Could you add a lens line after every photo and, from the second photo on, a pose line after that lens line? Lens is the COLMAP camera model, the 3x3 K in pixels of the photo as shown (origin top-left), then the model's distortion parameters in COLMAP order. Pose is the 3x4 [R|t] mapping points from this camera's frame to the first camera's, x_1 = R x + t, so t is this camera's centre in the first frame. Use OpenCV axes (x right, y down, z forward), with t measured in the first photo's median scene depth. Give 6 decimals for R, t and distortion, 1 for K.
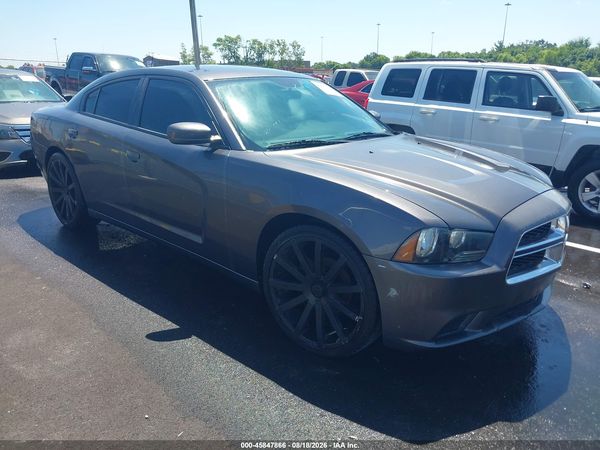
lens RADIAL K [[467.1, 0, 300.0], [0, 467.1, 225.0], [0, 0, 1]] dist [0.004646, -0.009558]
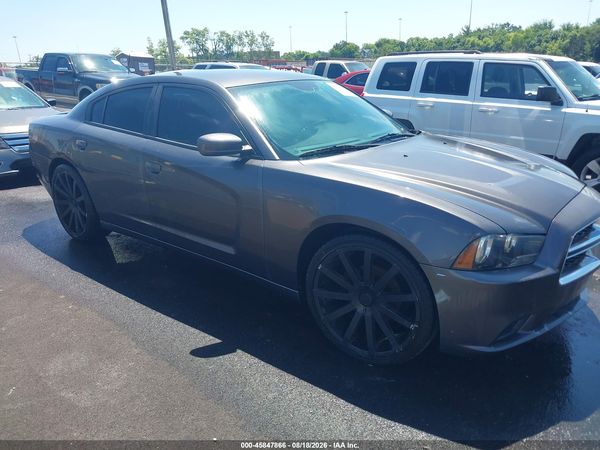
lens RADIAL K [[467.1, 0, 300.0], [0, 467.1, 225.0], [0, 0, 1]] dist [0.004646, -0.009558]
pose [[0.998091, -0.047892, 0.038995, -0.112522], [0.047241, 0.998731, 0.017431, -0.035263], [-0.039780, -0.015555, 0.999087, 0.008064]]
